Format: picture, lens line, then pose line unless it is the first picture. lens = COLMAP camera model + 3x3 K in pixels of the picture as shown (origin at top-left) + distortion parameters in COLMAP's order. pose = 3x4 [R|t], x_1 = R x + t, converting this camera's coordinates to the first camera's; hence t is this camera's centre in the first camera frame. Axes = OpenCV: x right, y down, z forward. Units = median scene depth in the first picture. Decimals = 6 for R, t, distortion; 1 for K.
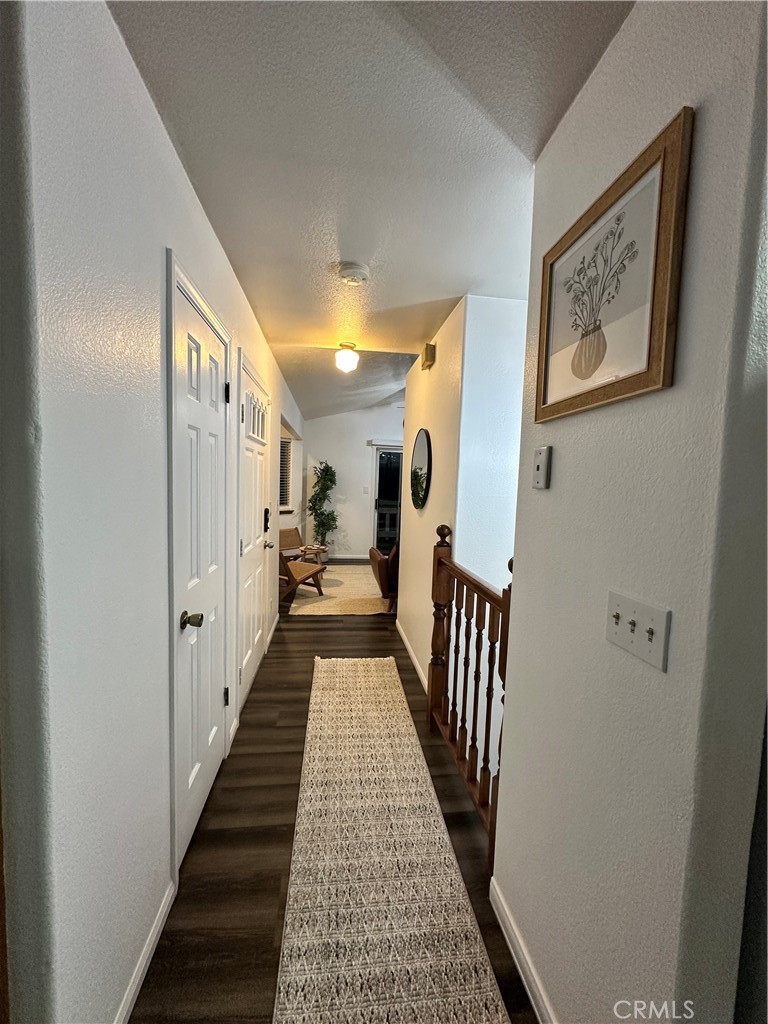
lens RADIAL K [[413.7, 0, 384.2], [0, 413.7, 515.4], [0, 0, 1]] dist [-0.001736, -0.000513]
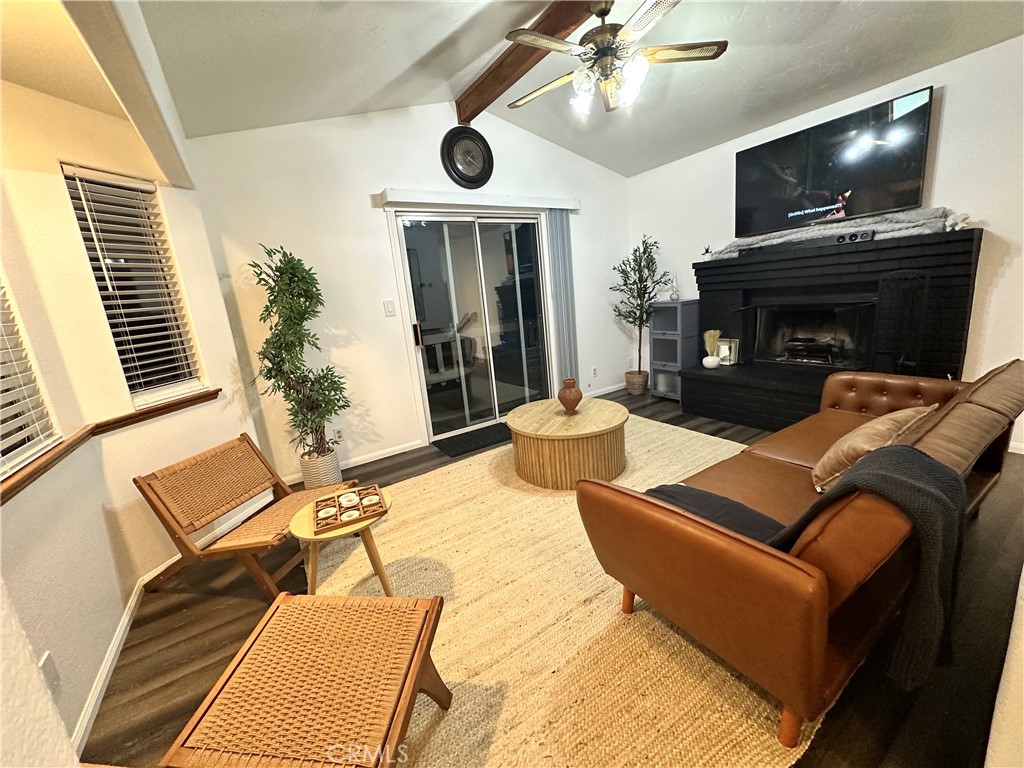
lens RADIAL K [[413.7, 0, 515.3], [0, 413.7, 382.7], [0, 0, 1]] dist [-0.001736, -0.000513]
pose [[0.892761, -0.211927, 0.397575, -0.127159], [0.162438, 0.974515, 0.154707, -0.030931], [-0.420229, -0.073535, 0.904434, 0.546870]]
